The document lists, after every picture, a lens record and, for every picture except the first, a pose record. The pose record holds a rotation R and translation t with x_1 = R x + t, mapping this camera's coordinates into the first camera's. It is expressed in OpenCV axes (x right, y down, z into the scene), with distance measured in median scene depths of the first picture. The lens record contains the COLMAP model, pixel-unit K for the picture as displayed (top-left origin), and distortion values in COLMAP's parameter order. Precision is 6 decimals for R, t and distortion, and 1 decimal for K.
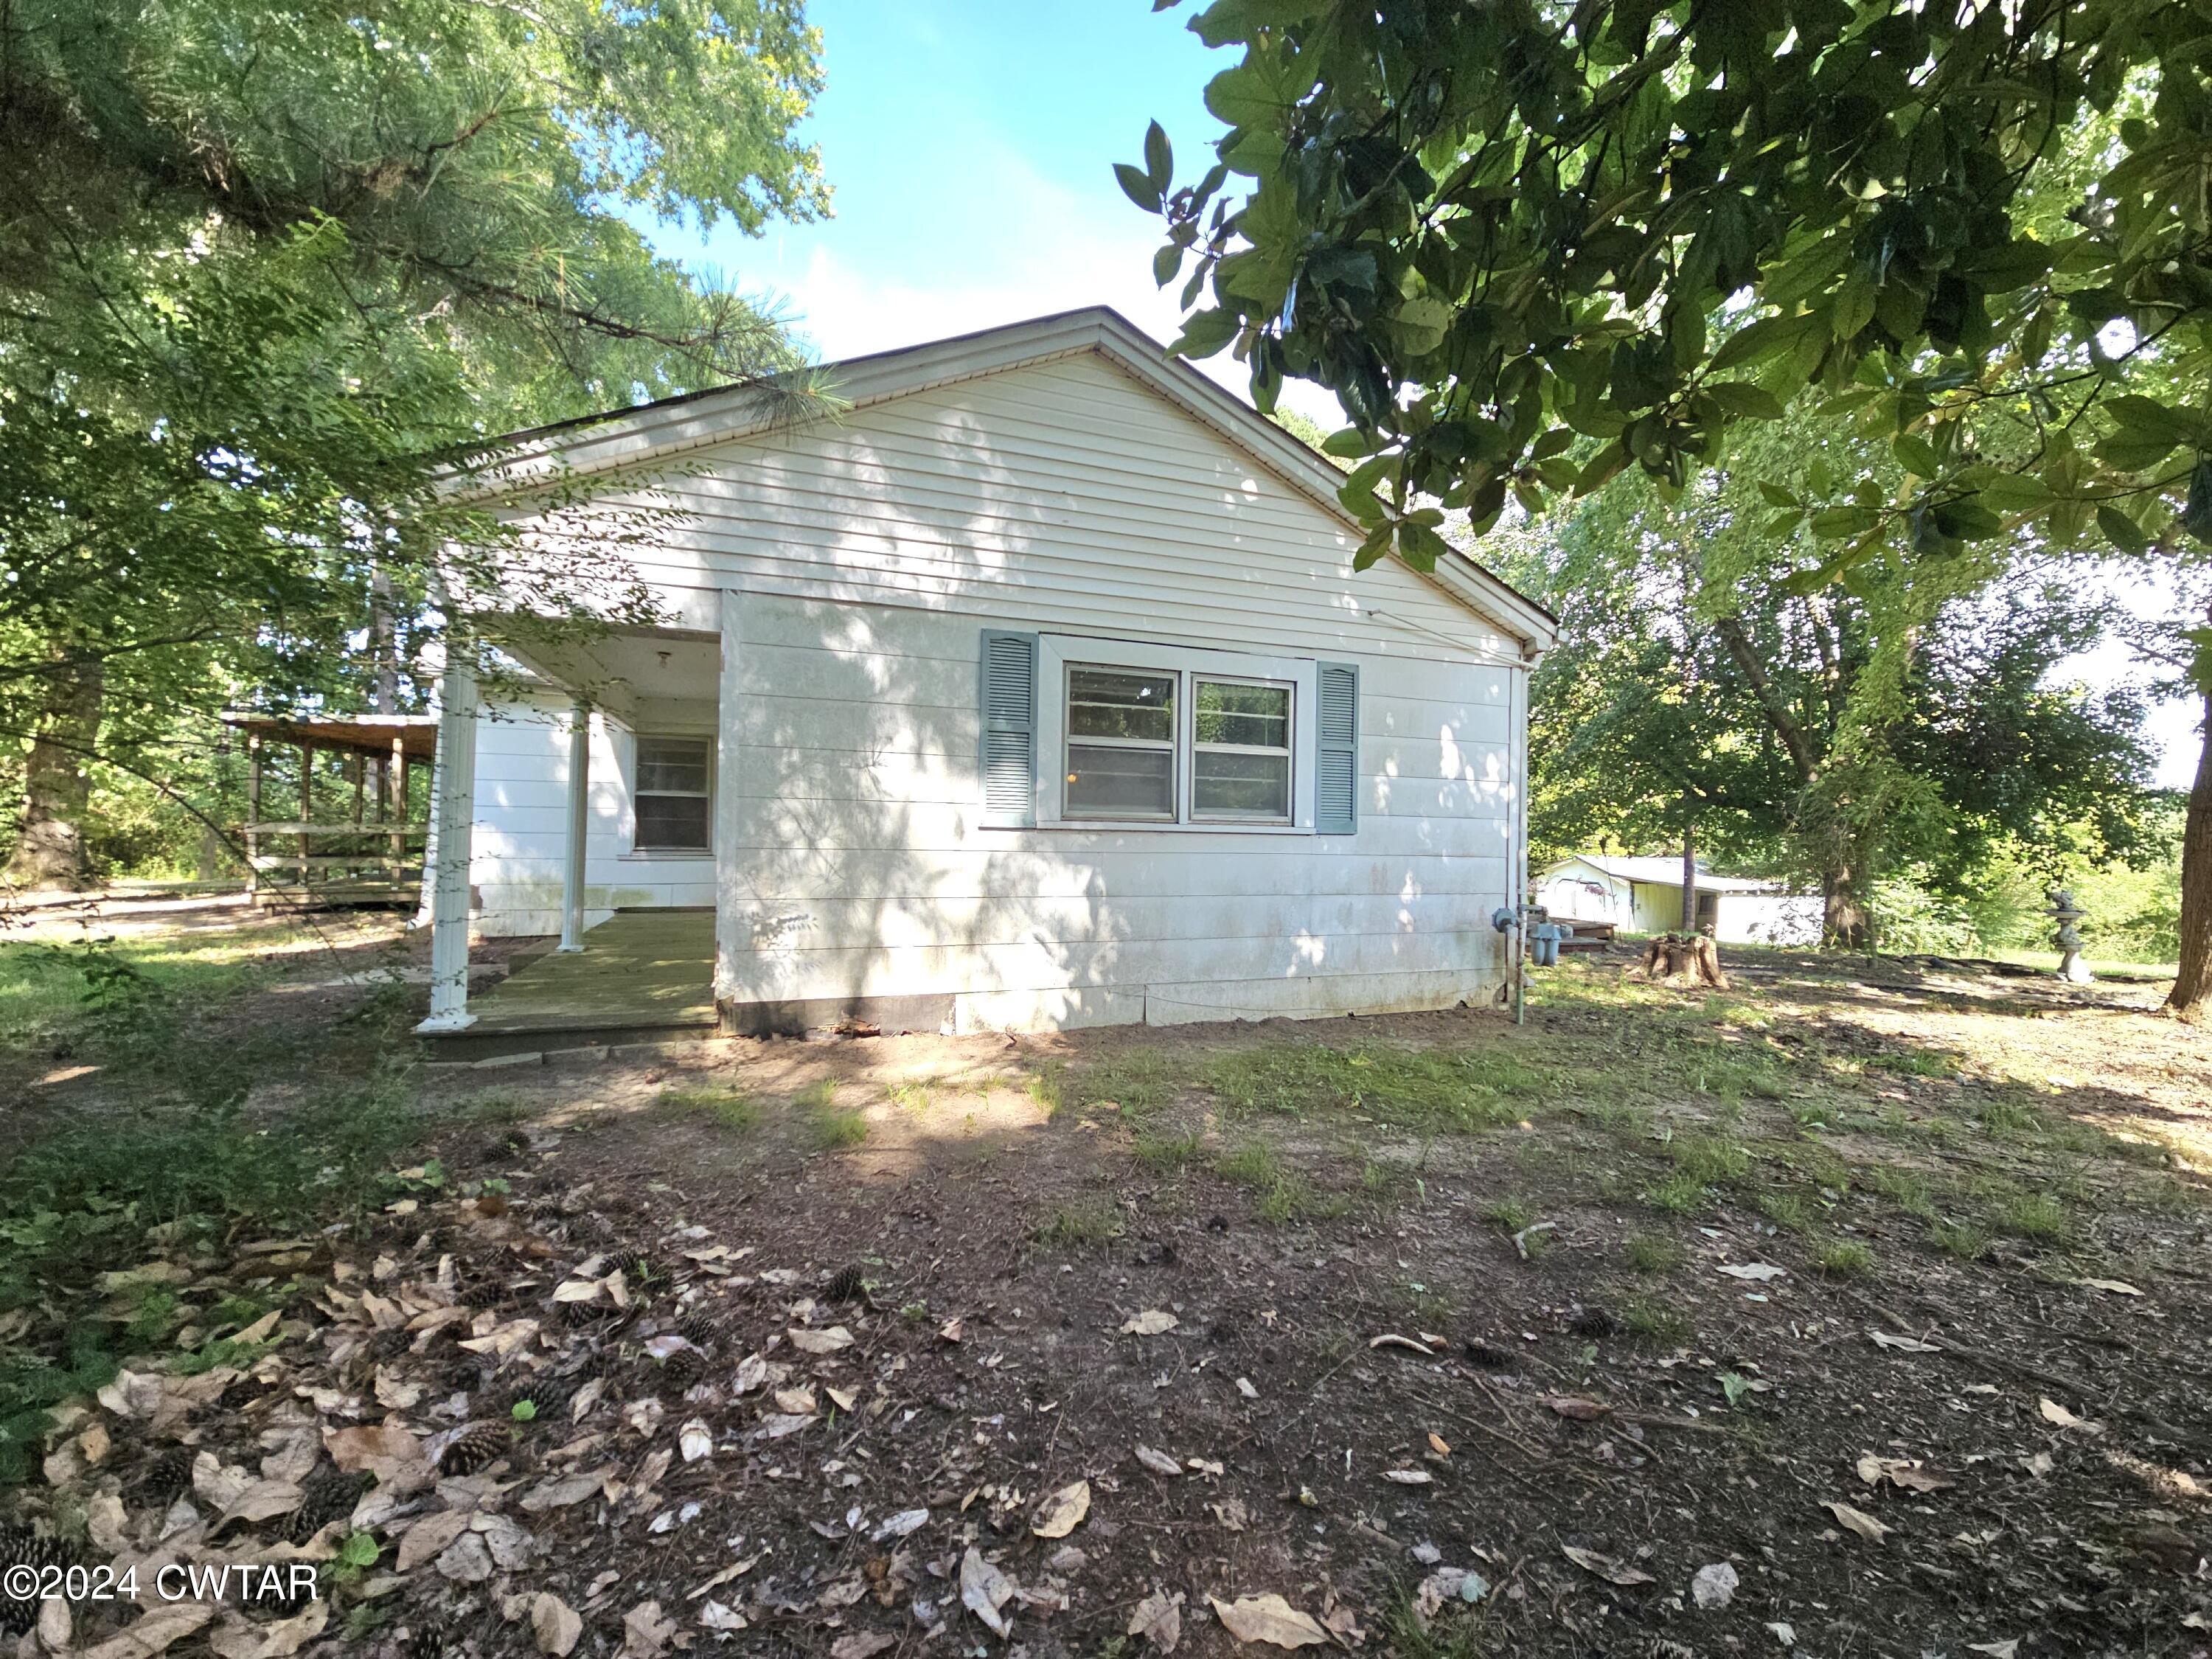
lens RADIAL K [[897.5, 0, 1102.2], [0, 897.5, 826.4], [0, 0, 1]] dist [0.000411, -0.000343]
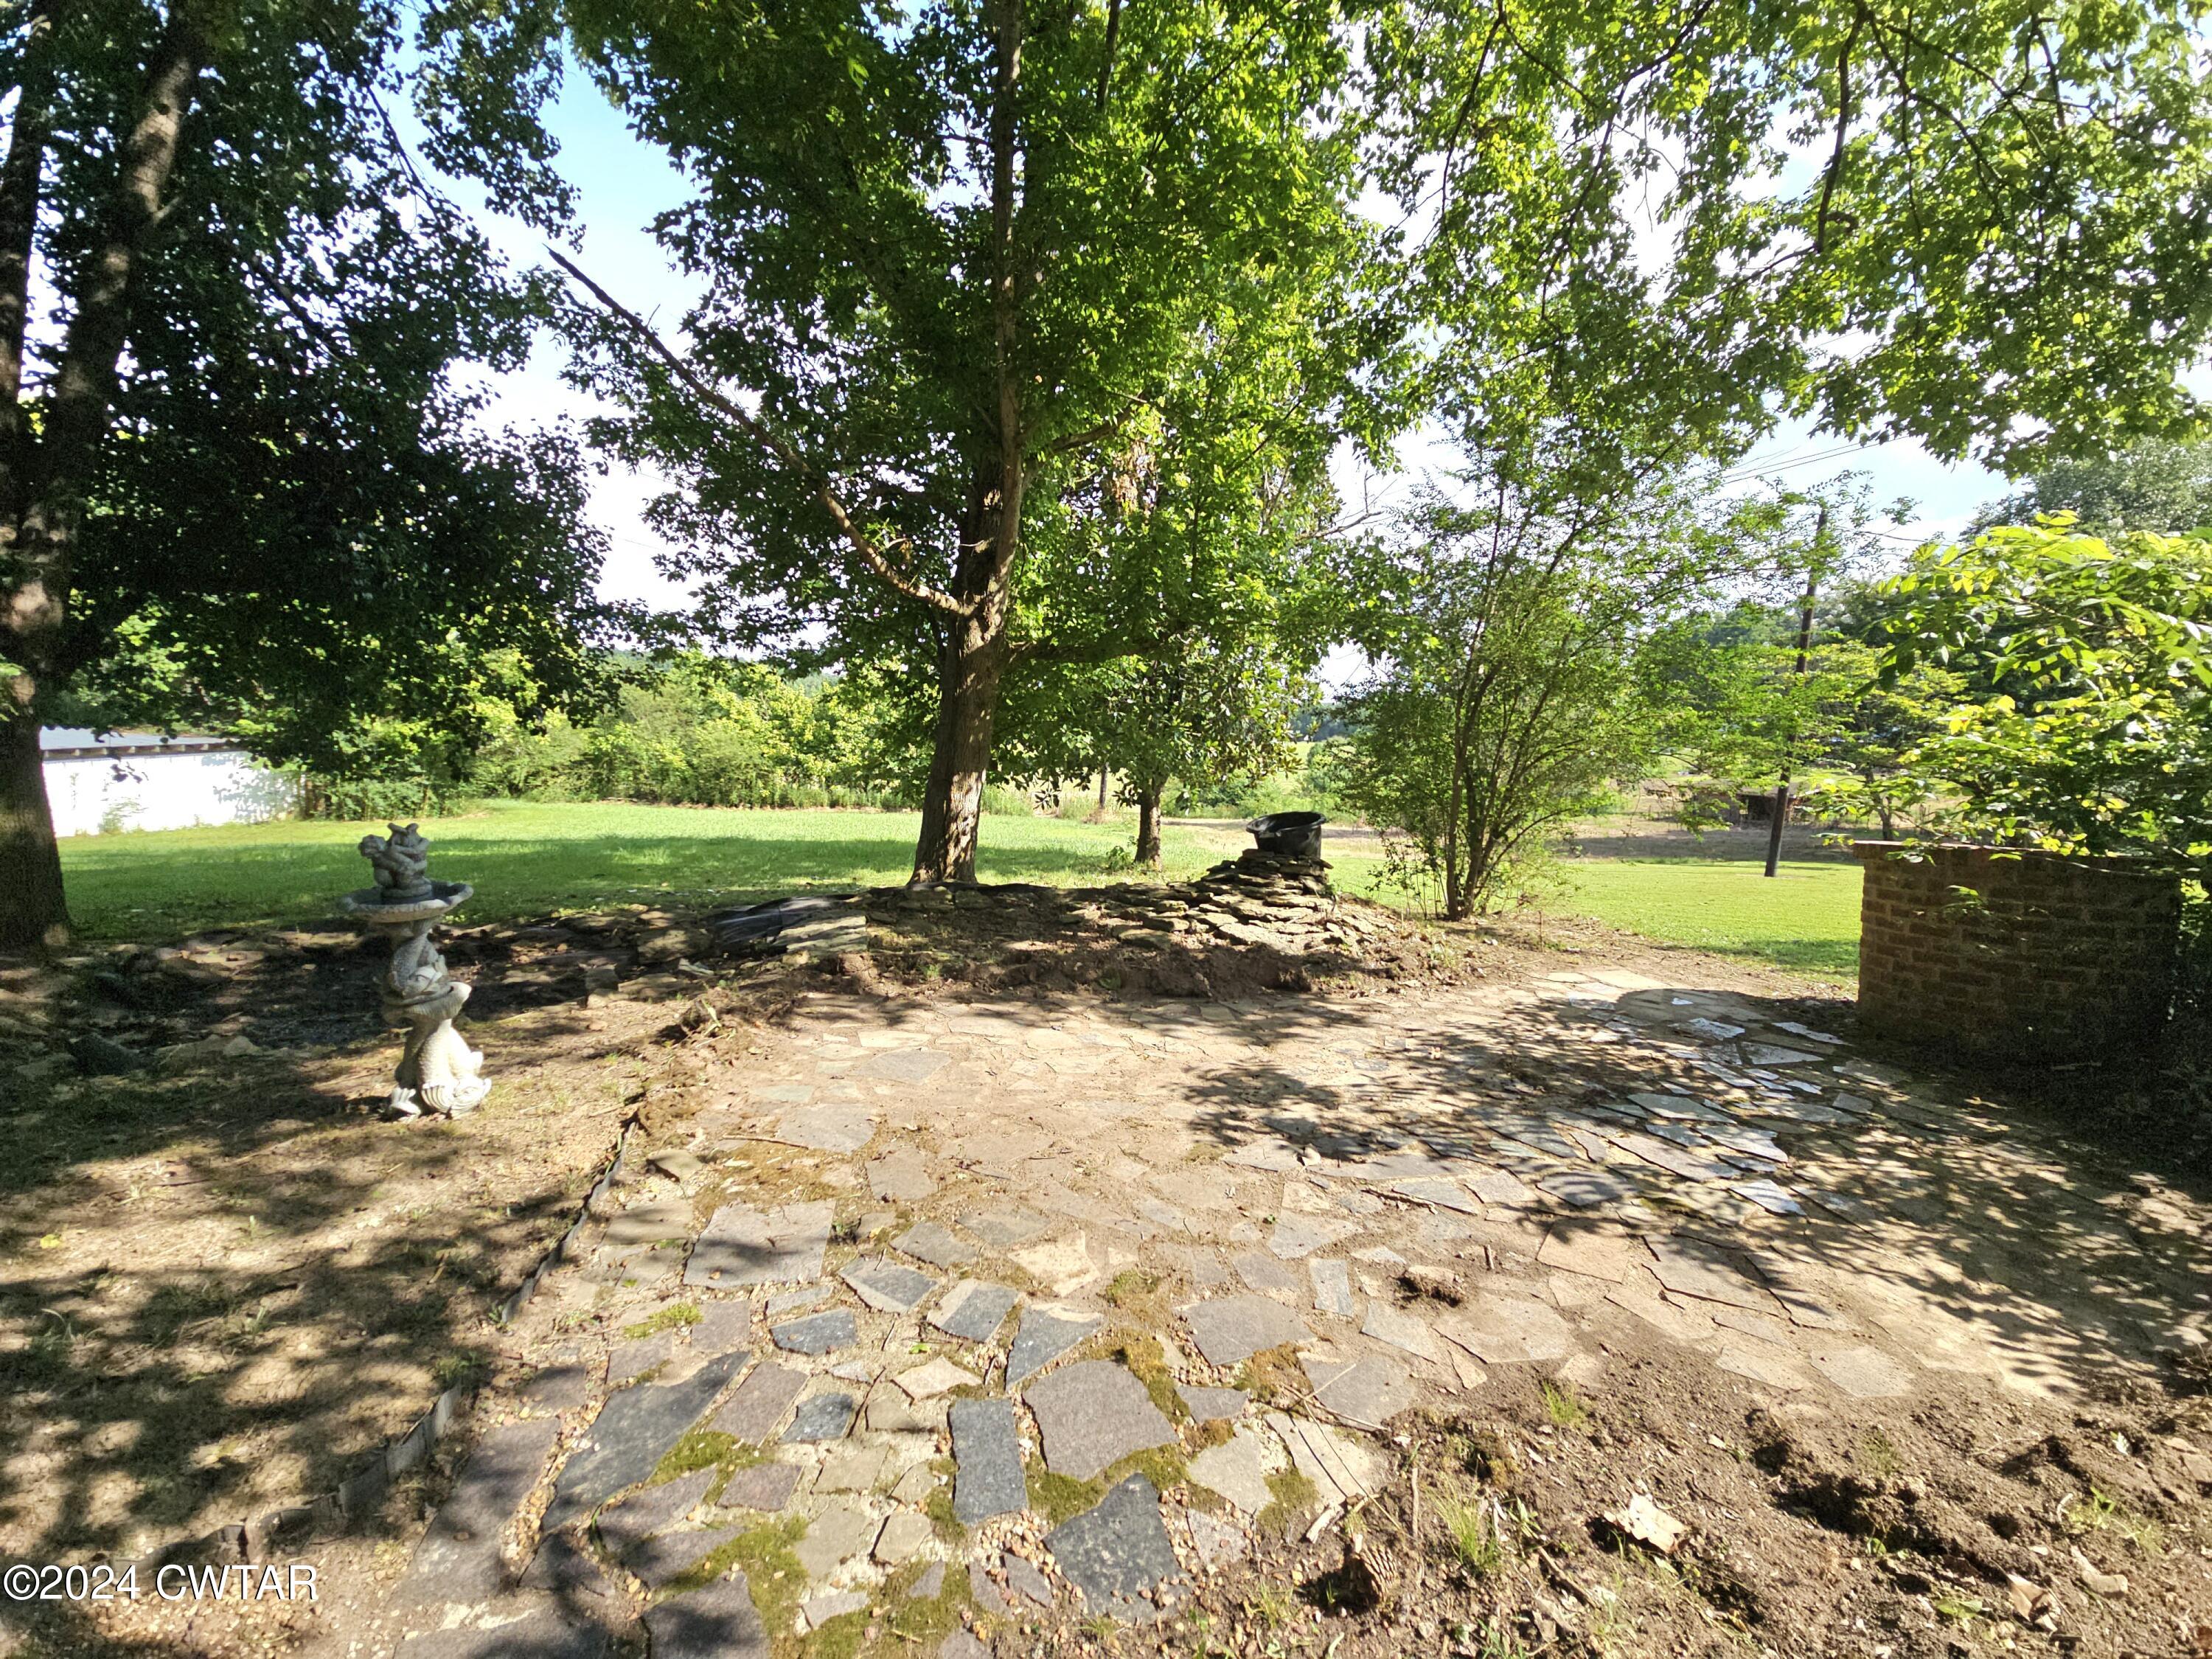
lens RADIAL K [[897.5, 0, 1102.2], [0, 897.5, 826.4], [0, 0, 1]] dist [0.000411, -0.000343]
pose [[0.187414, -0.117606, 0.975215, 0.567016], [-0.061982, 0.989412, 0.131230, 0.011232], [-0.980324, -0.085040, 0.178140, 0.493362]]
